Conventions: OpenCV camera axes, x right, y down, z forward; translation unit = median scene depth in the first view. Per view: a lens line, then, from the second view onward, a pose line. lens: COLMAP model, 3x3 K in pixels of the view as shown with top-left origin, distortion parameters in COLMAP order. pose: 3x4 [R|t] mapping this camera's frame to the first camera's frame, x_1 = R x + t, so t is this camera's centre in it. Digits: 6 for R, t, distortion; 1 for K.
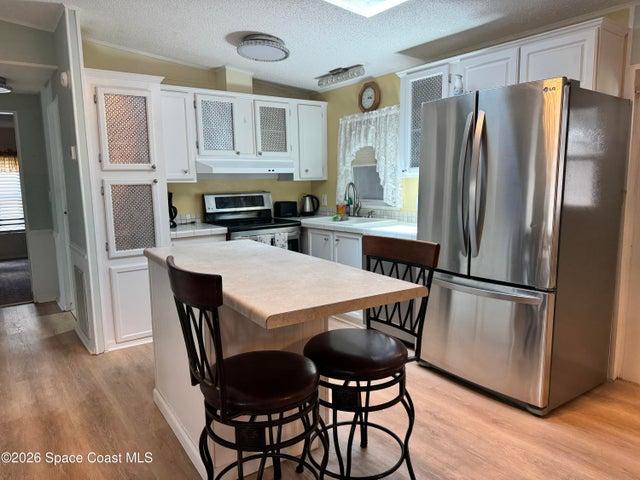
lens RADIAL K [[448.7, 0, 315.2], [0, 448.7, 242.2], [0, 0, 1]] dist [0.098988, -0.145296]
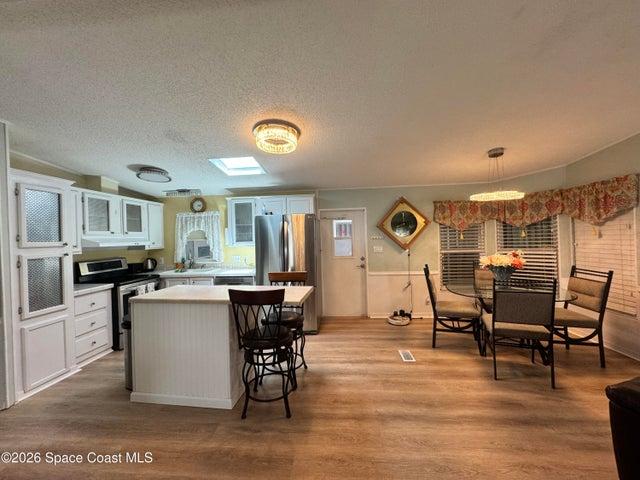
lens RADIAL K [[255.8, 0, 319.2], [0, 255.8, 239.9], [0, 0, 1]] dist [-0.003432, 0.000533]
pose [[0.653406, -0.004303, 0.756995, -0.437289], [0.119930, 0.987943, -0.097903, -0.013087], [-0.747447, 0.154757, 0.646044, -0.058124]]
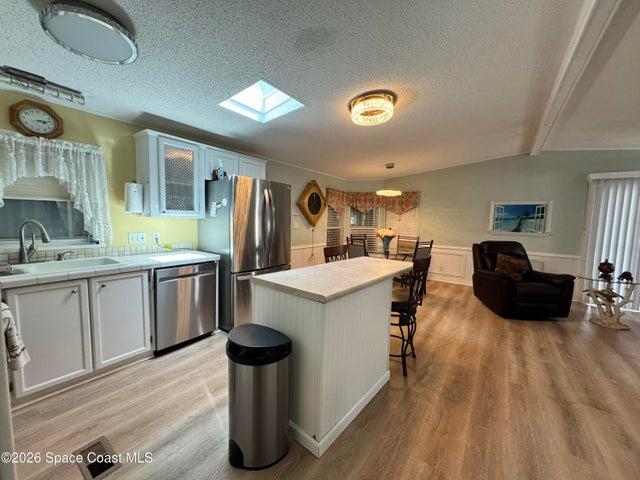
lens RADIAL K [[255.8, 0, 319.2], [0, 255.8, 239.9], [0, 0, 1]] dist [-0.003432, 0.000533]
pose [[-0.311920, -0.070909, 0.947458, -0.616208], [0.112139, 0.987493, 0.110824, -0.114213], [-0.943467, 0.140815, -0.300068, 0.824917]]
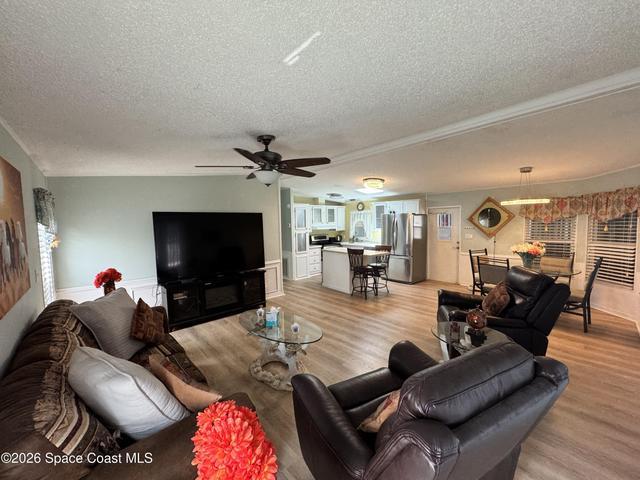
lens RADIAL K [[255.8, 0, 319.2], [0, 255.8, 239.9], [0, 0, 1]] dist [-0.003432, 0.000533]
pose [[0.994623, -0.009519, 0.103123, -0.468227], [0.017109, 0.997187, -0.072974, 0.074057], [-0.102139, 0.074346, 0.991988, -1.021602]]
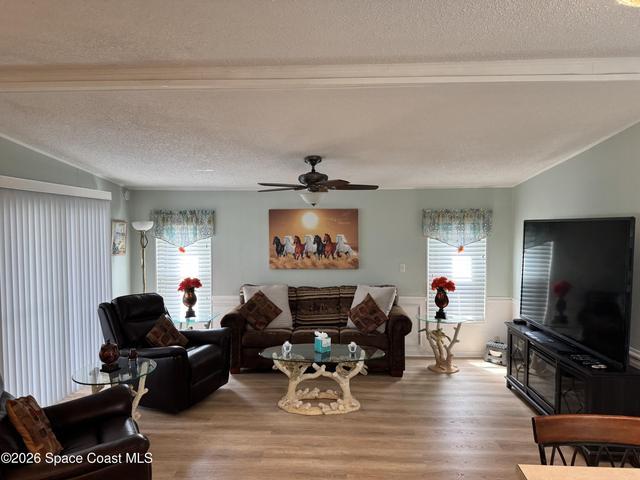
lens RADIAL K [[448.7, 0, 315.2], [0, 448.7, 242.2], [0, 0, 1]] dist [0.098988, -0.145296]
pose [[-0.631058, 0.049078, -0.774182, 0.418375], [-0.090012, 0.986623, 0.135917, -0.193581], [0.770496, 0.155457, -0.618198, 0.448295]]
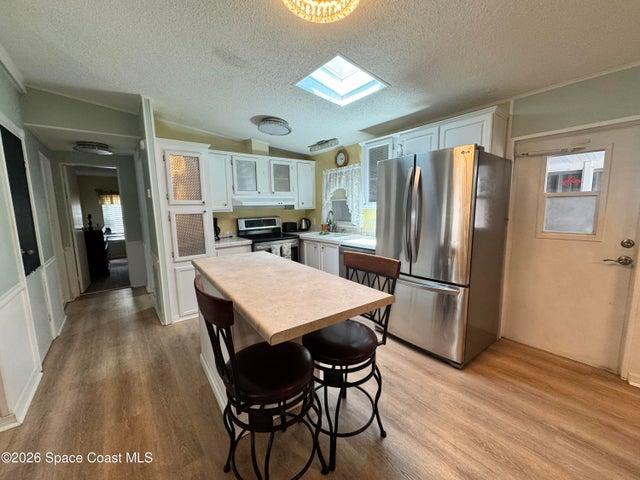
lens RADIAL K [[255.8, 0, 319.2], [0, 255.8, 239.9], [0, 0, 1]] dist [-0.003432, 0.000533]
pose [[0.998956, -0.006946, 0.045155, -0.003413], [0.007319, 0.999940, -0.008106, -0.028142], [-0.045096, 0.008428, 0.998947, 0.115427]]
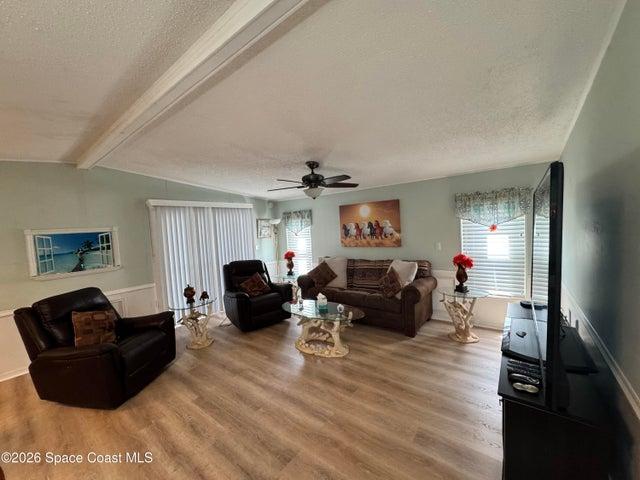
lens RADIAL K [[255.8, 0, 319.2], [0, 255.8, 239.9], [0, 0, 1]] dist [-0.003432, 0.000533]
pose [[-0.958828, 0.085682, -0.270752, -0.285519], [0.034592, 0.981538, 0.188115, -0.155213], [0.281871, 0.171004, -0.944090, 0.584125]]
